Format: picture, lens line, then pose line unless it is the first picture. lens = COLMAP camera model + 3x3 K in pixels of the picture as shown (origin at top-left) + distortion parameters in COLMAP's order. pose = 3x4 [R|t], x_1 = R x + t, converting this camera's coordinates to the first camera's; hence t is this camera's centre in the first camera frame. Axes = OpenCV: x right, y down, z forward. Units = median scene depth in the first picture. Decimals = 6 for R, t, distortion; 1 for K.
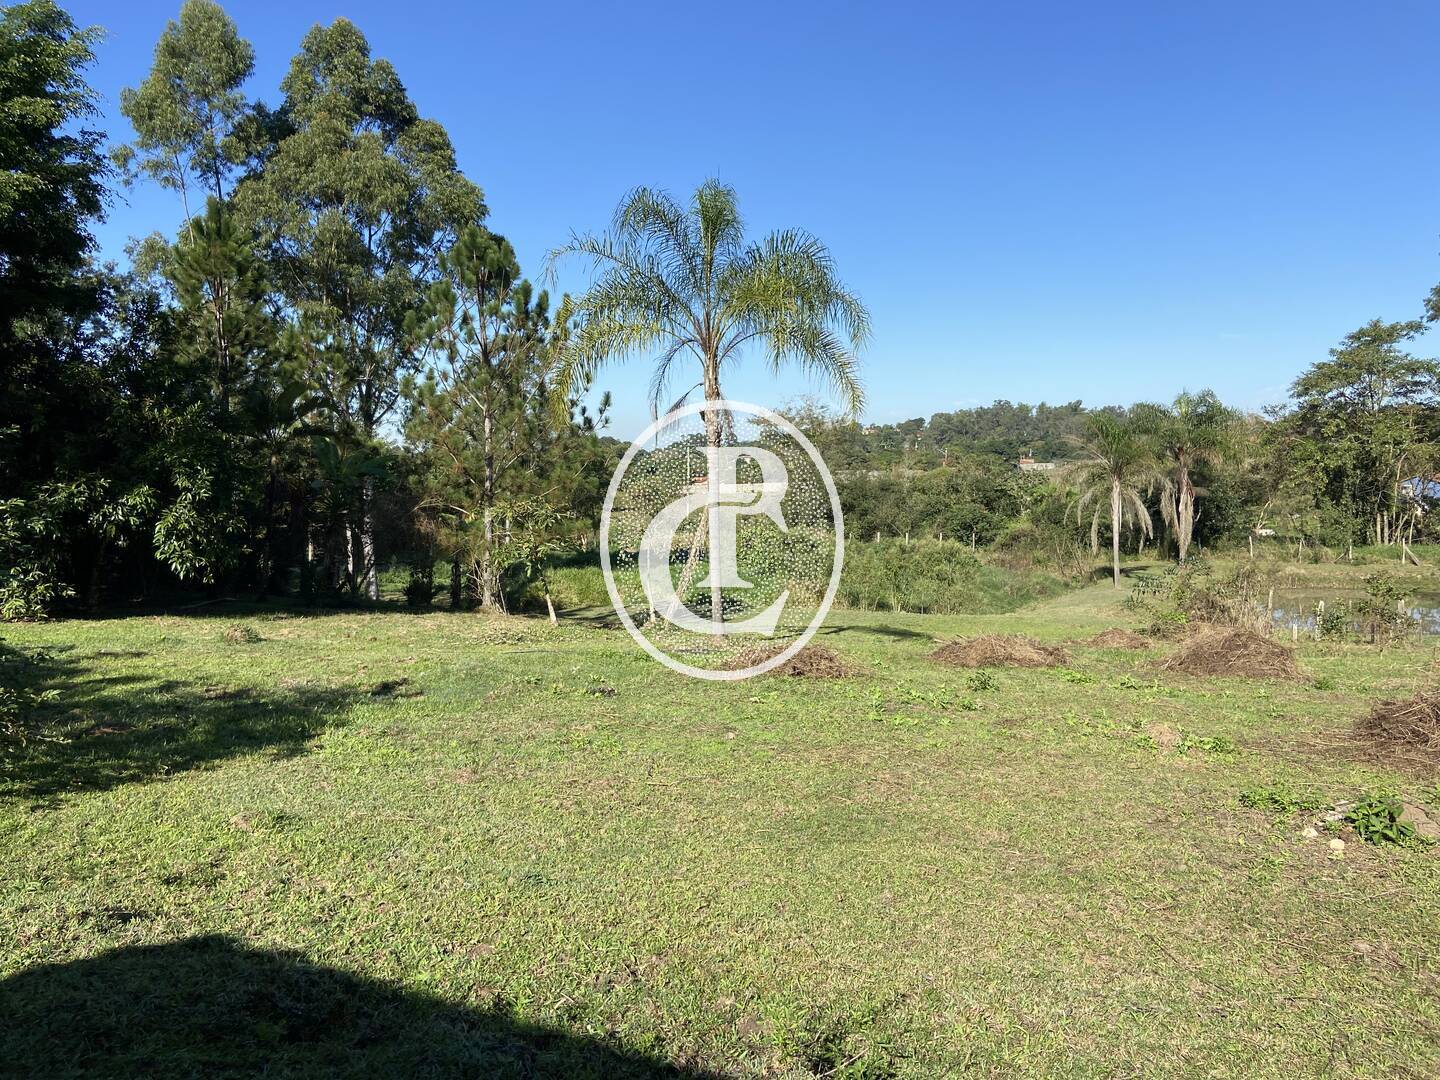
lens RADIAL K [[1074.9, 0, 708.9], [0, 1074.9, 524.9], [0, 0, 1]] dist [0.112500, -0.141929]
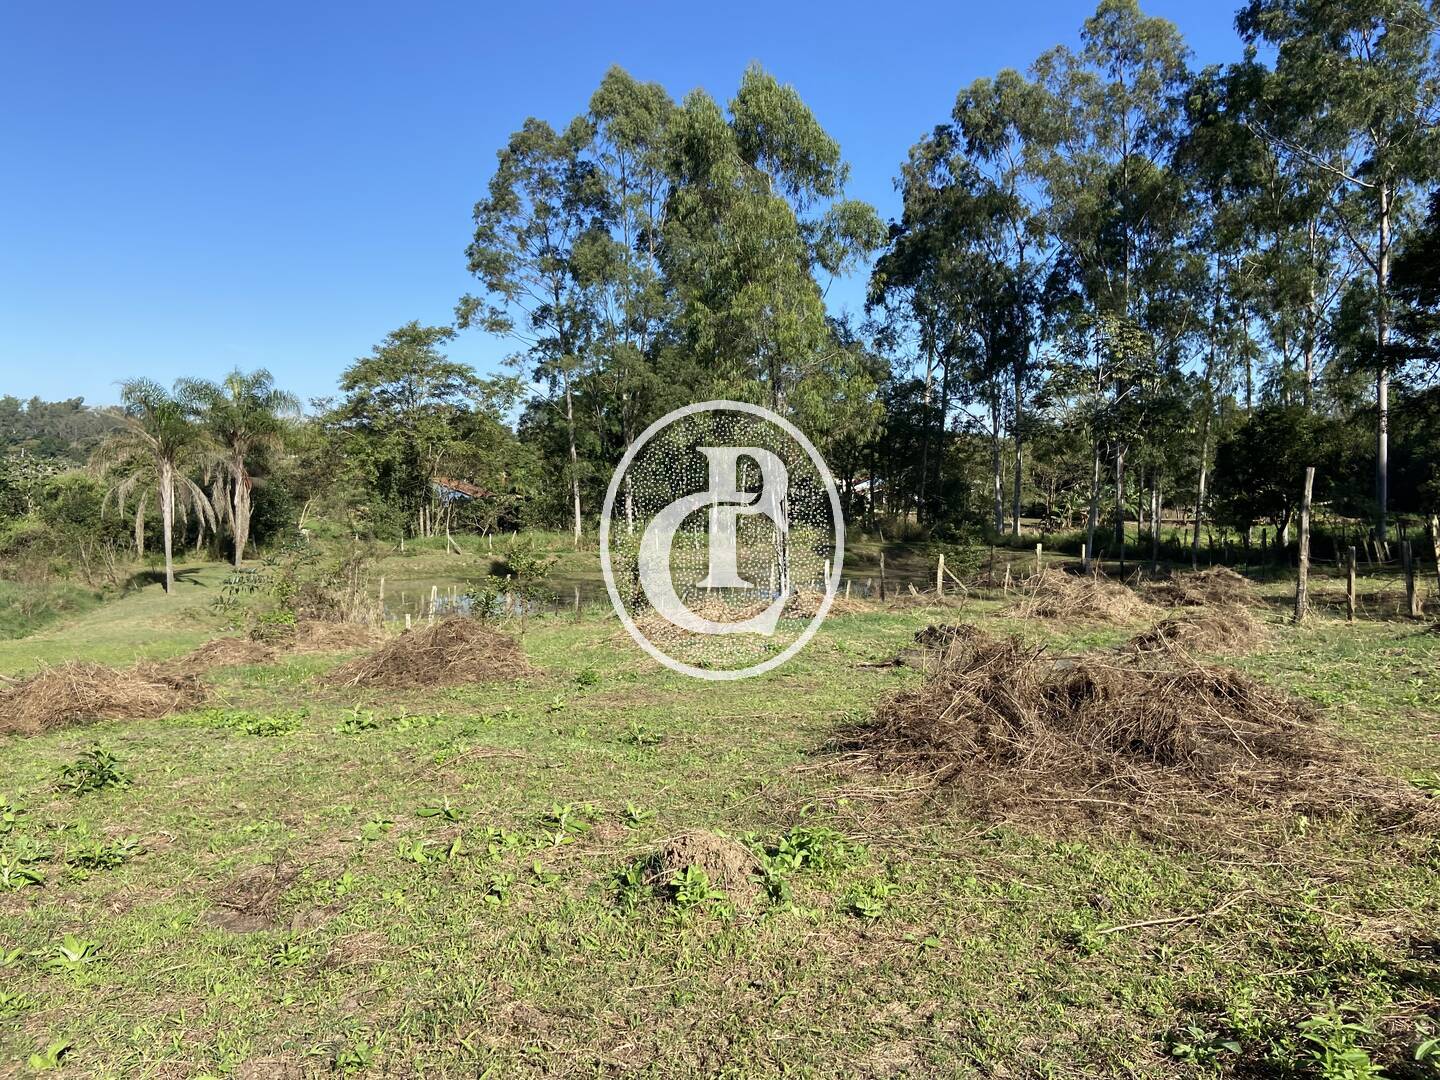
lens RADIAL K [[1074.9, 0, 714.4], [0, 1074.9, 512.7], [0, 0, 1]] dist [0.112500, -0.141929]
pose [[0.658718, -0.009829, 0.752325, 0.019575], [0.024595, 0.999662, -0.008475, 0.011716], [-0.751987, 0.024086, 0.658737, 0.123858]]
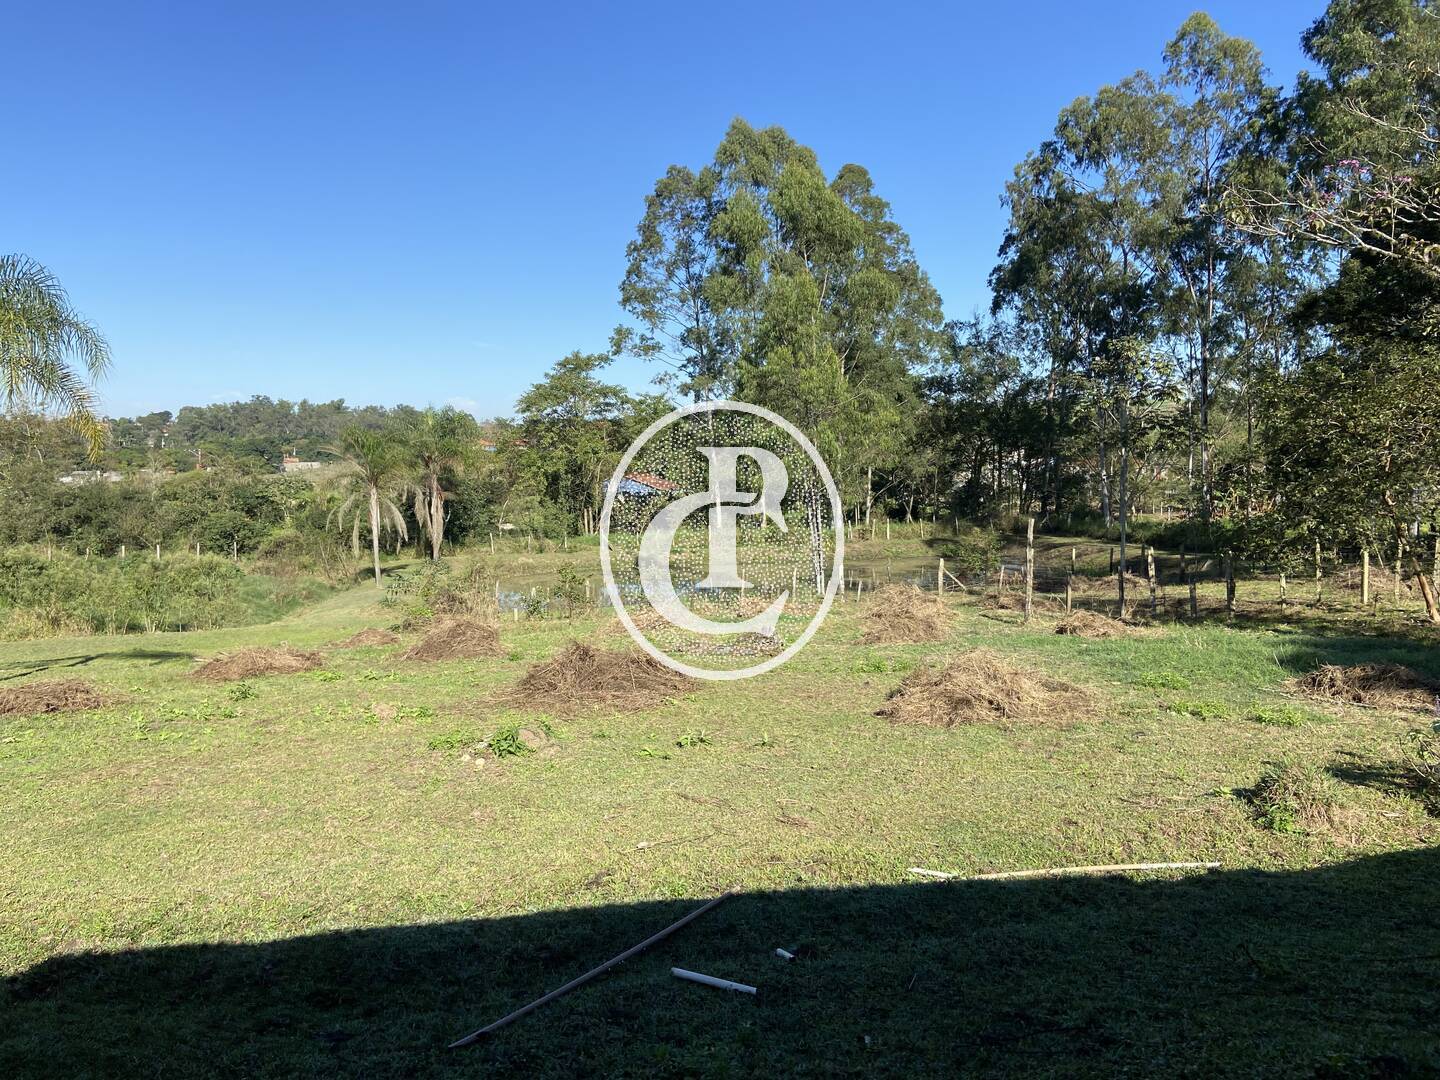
lens RADIAL K [[1074.9, 0, 714.3], [0, 1074.9, 529.4], [0, 0, 1]] dist [0.112500, -0.141929]
pose [[0.793639, -0.044320, 0.606772, -0.010773], [0.040406, 0.998981, 0.020119, -0.007087], [-0.607045, 0.008550, 0.794621, -0.052464]]
